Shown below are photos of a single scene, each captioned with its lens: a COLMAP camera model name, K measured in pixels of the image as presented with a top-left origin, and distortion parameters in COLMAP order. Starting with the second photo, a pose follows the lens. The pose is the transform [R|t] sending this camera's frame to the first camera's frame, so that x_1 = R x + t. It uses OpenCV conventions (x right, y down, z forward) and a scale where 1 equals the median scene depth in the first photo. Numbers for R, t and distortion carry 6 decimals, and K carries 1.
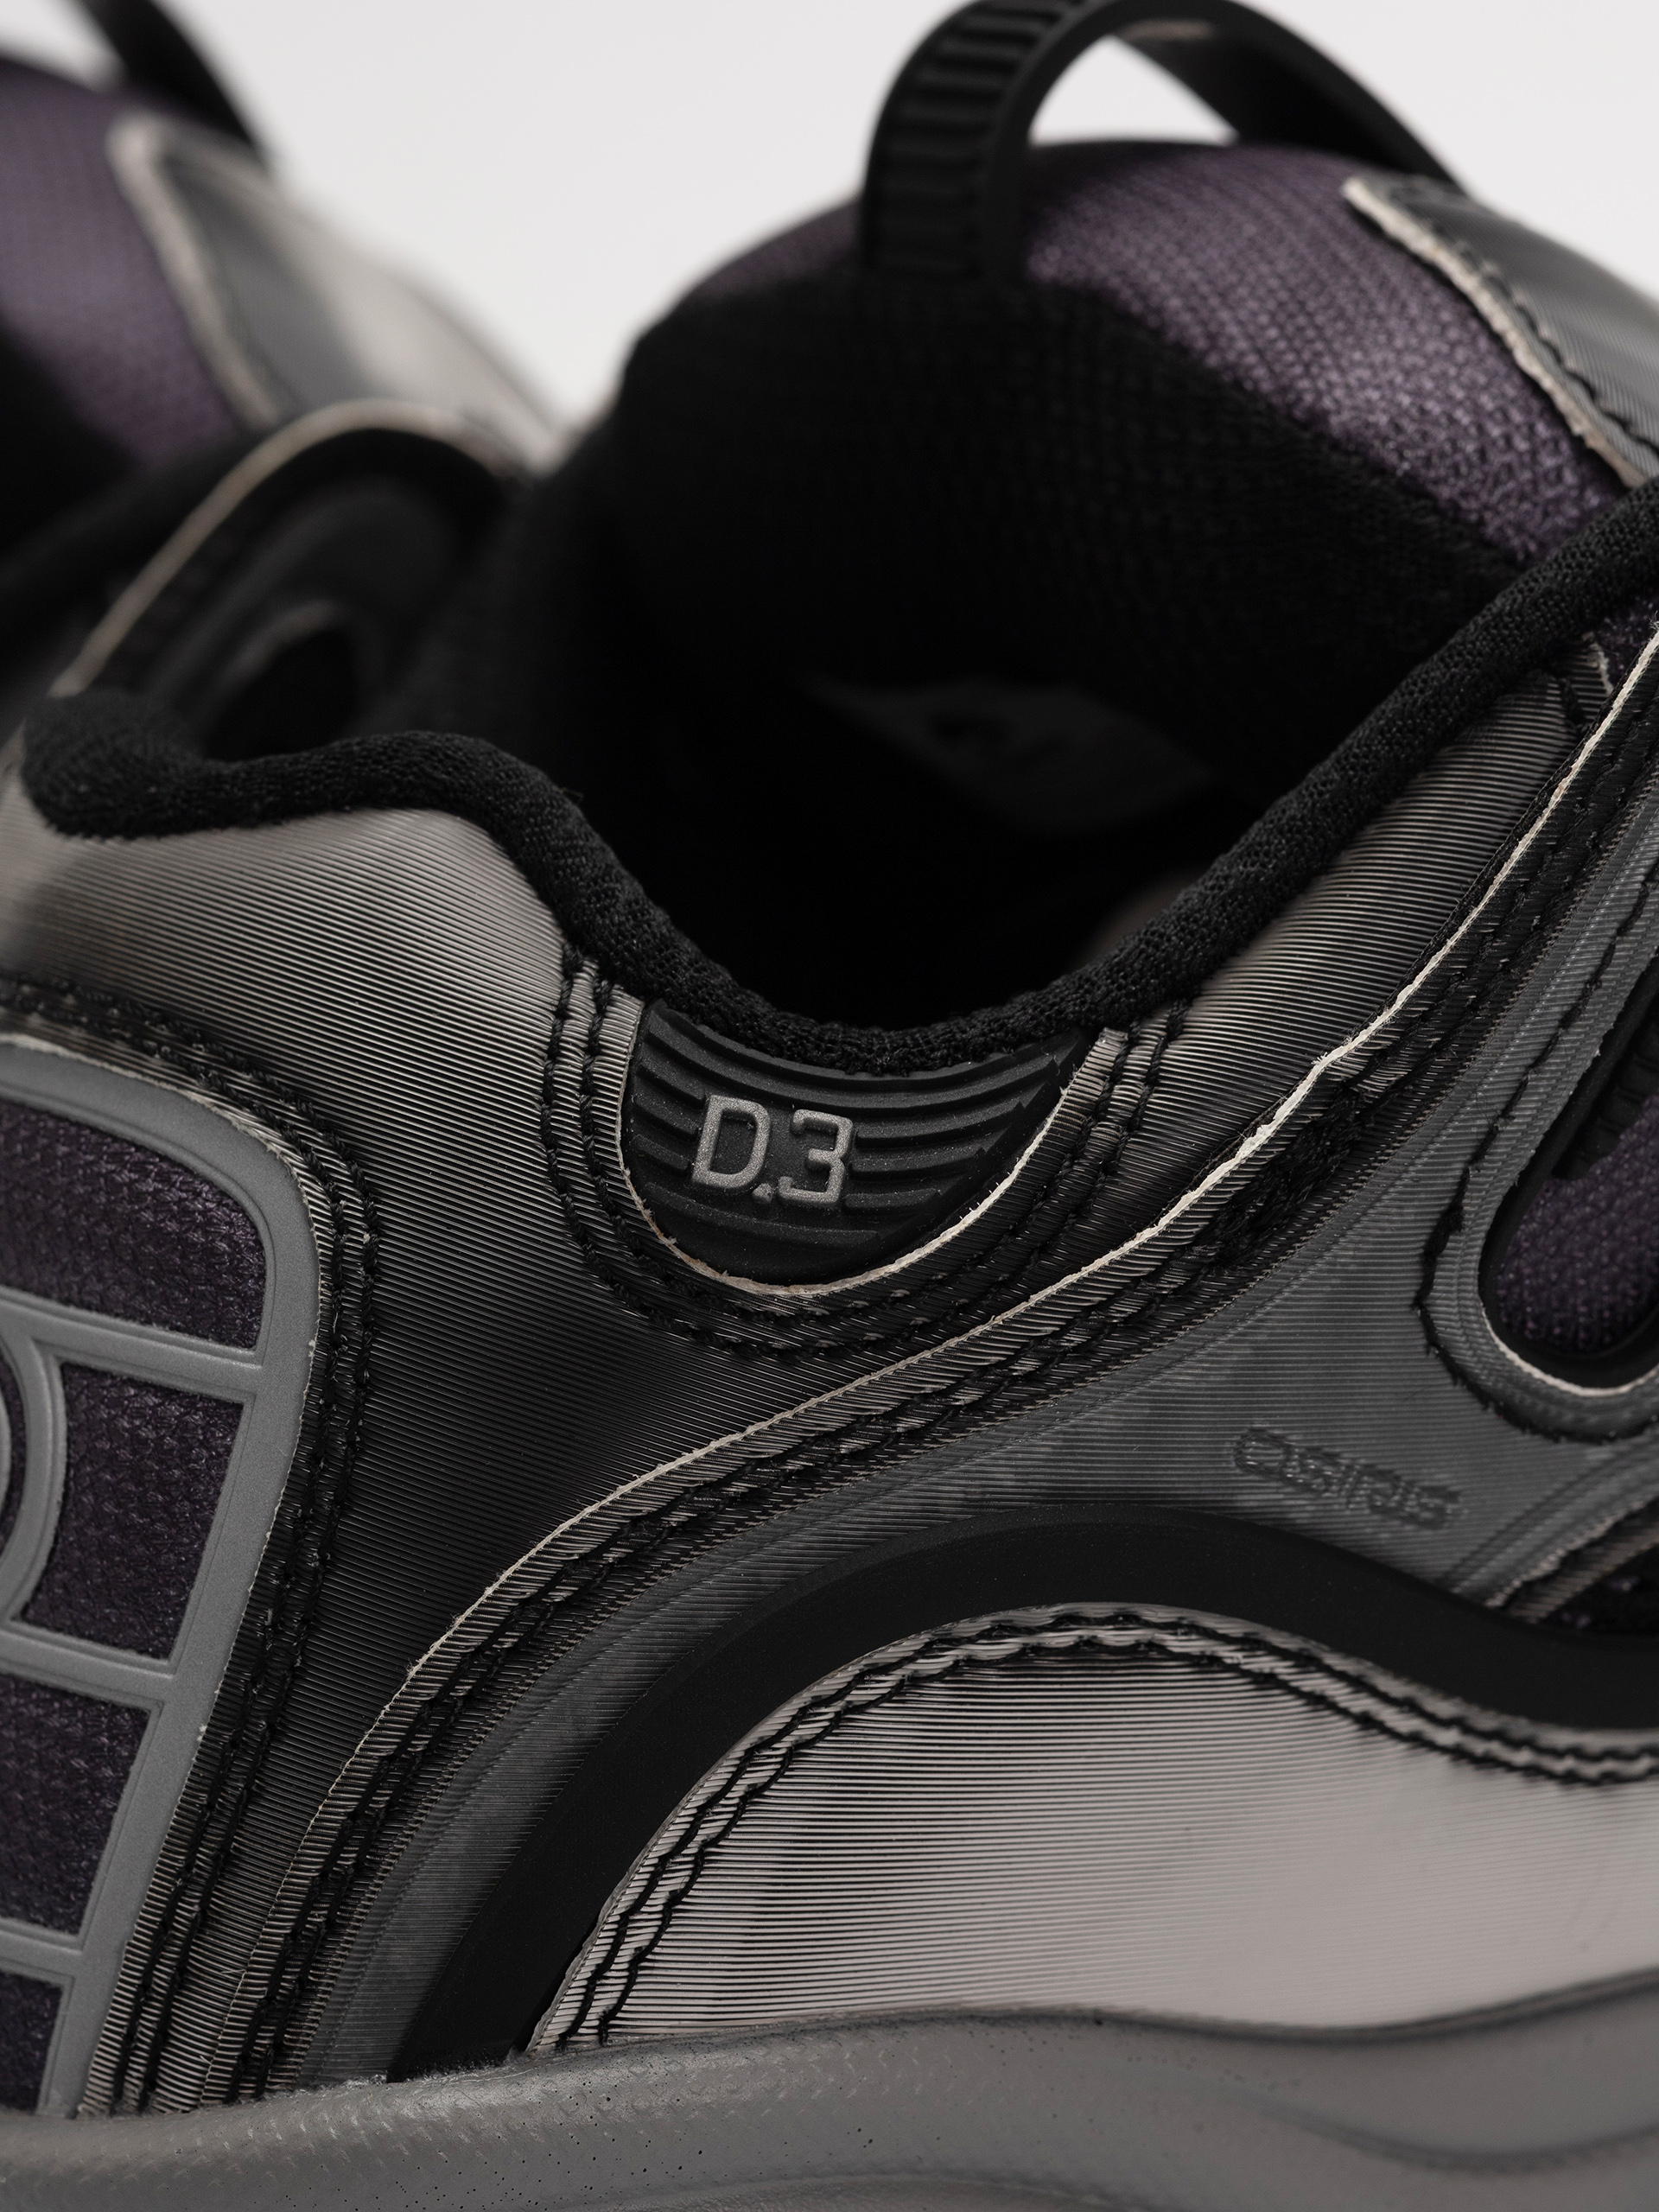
lens RADIAL K [[6212.1, 0, 829.6], [0, 6212.1, 1117.6], [0, 0, 1]] dist [0.176001, 0.000000]
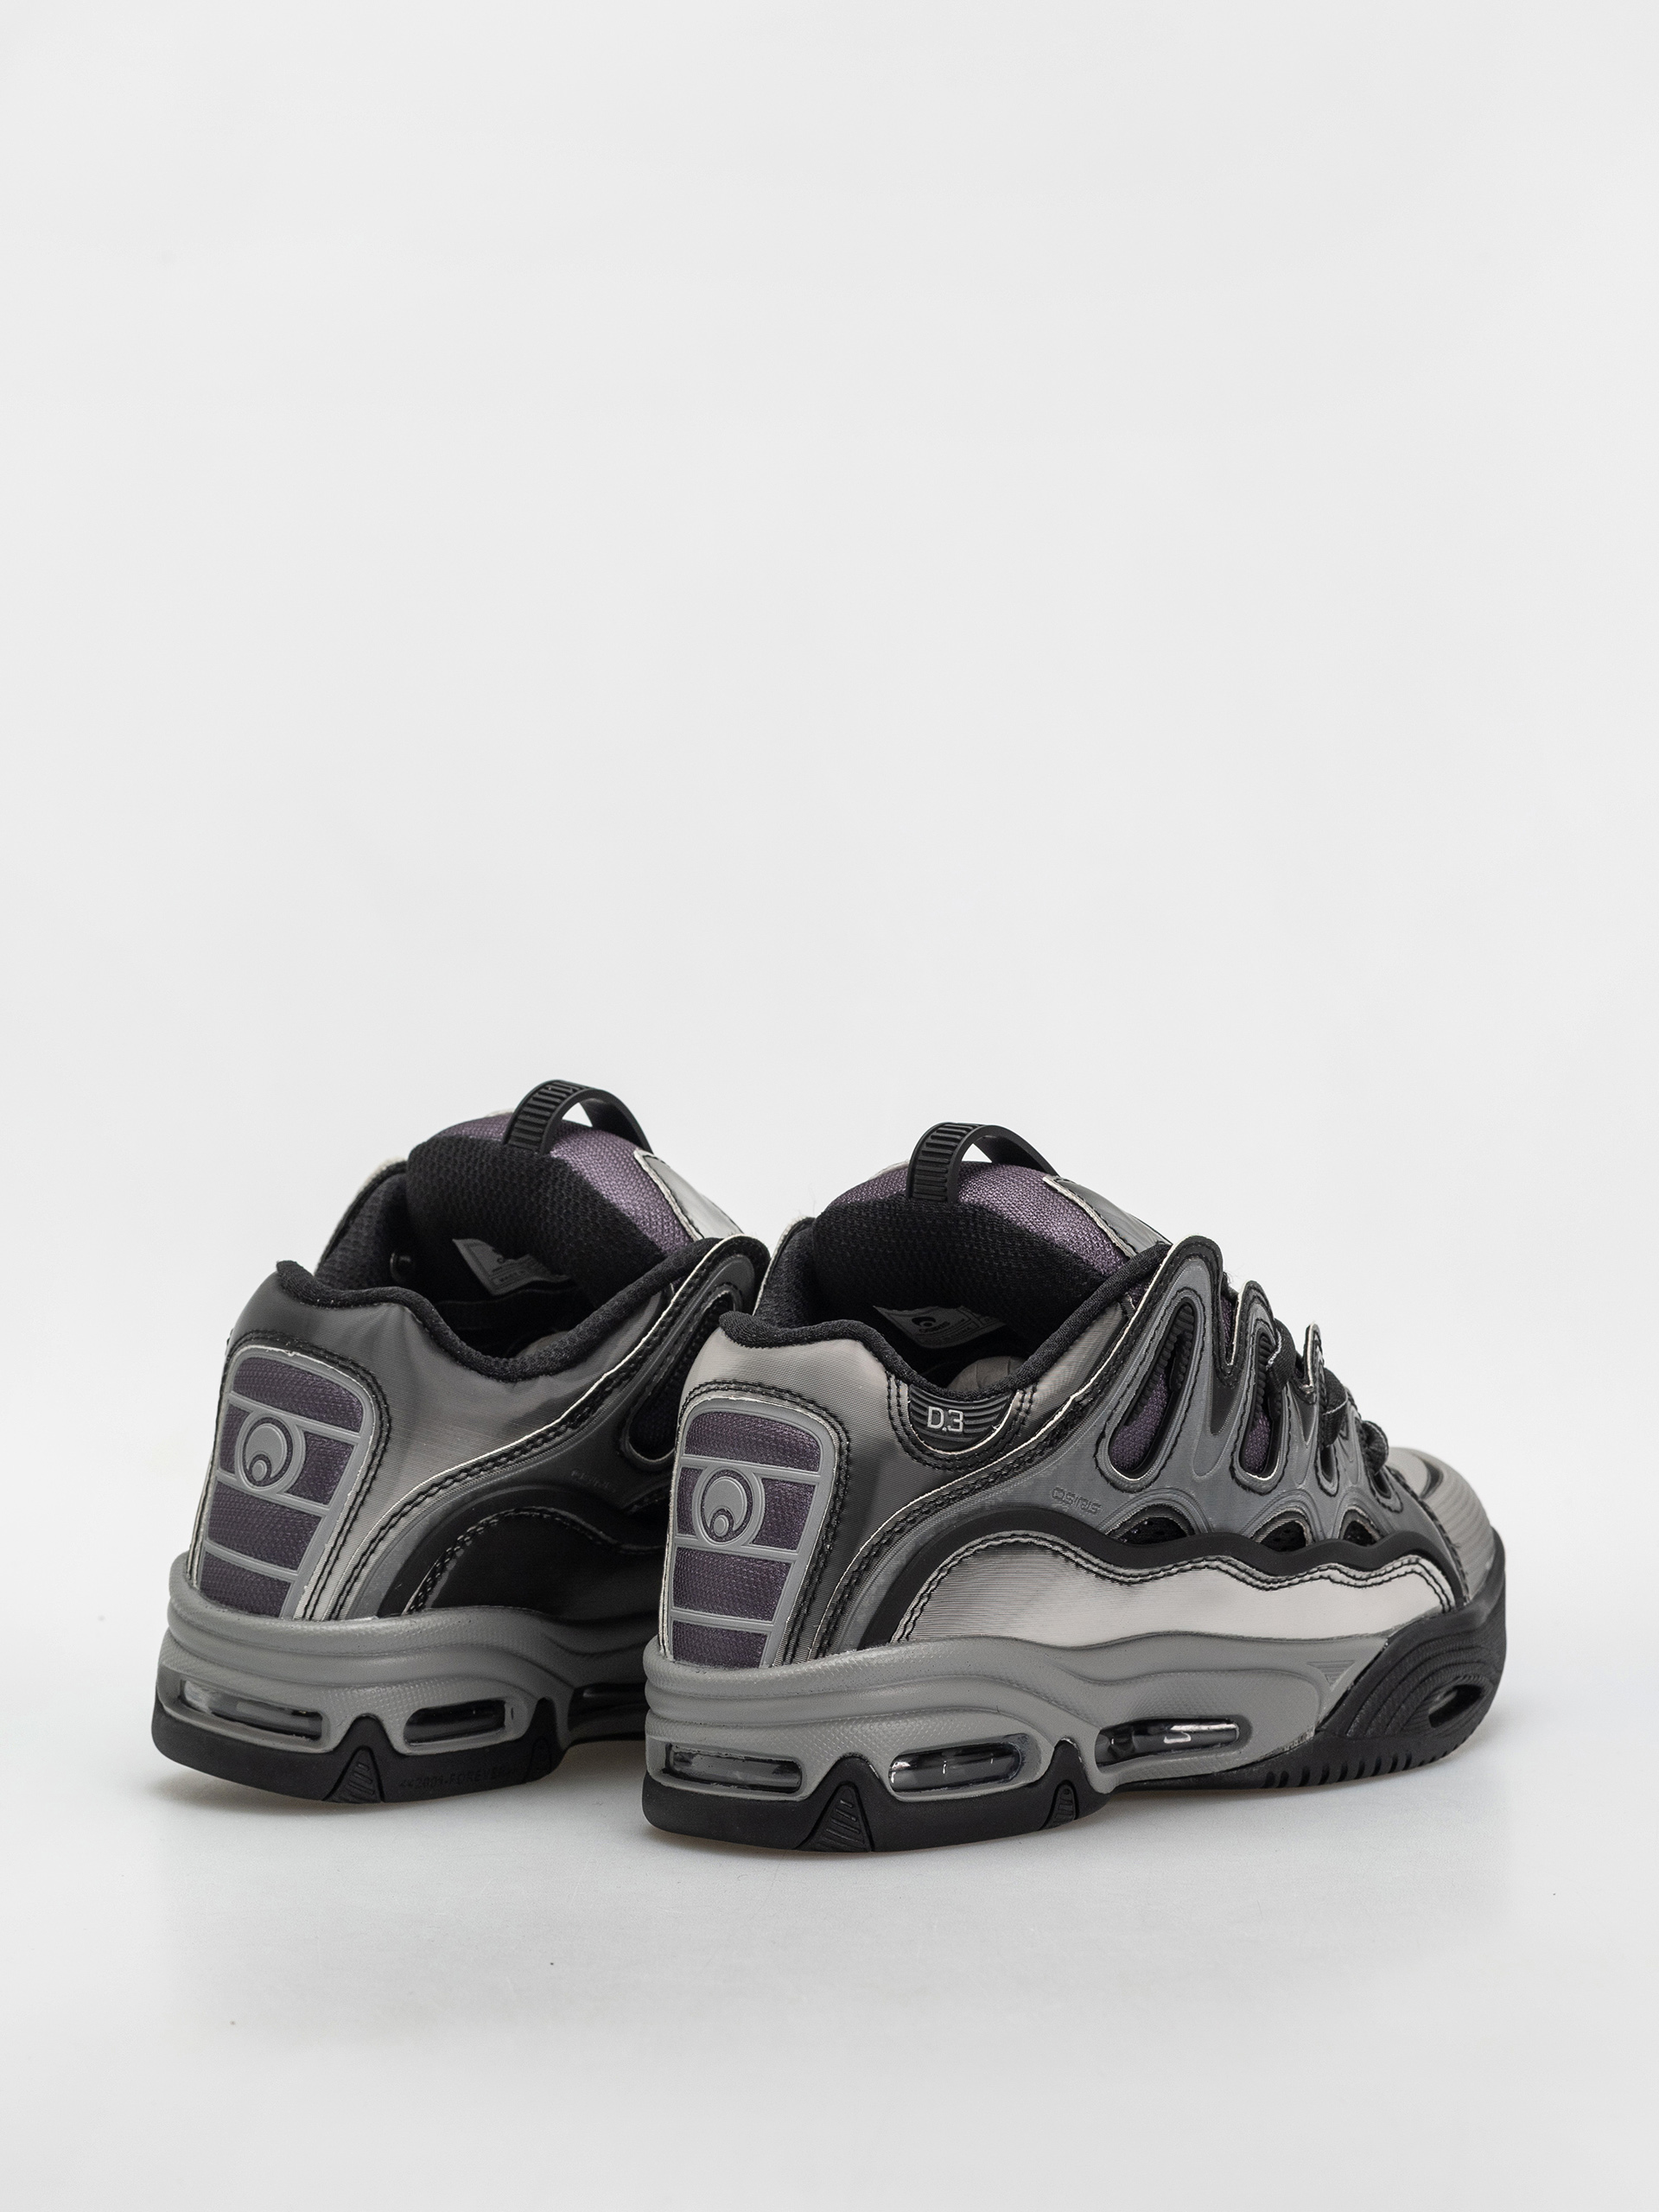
lens RADIAL K [[6212.1, 0, 828.9], [0, 6212.1, 1101.4], [0, 0, 1]] dist [0.176001, 0.000000]
pose [[0.974747, -0.003013, 0.223291, -0.988816], [0.027193, 0.994069, -0.105293, 0.224027], [-0.221650, 0.108706, 0.969048, -2.951857]]
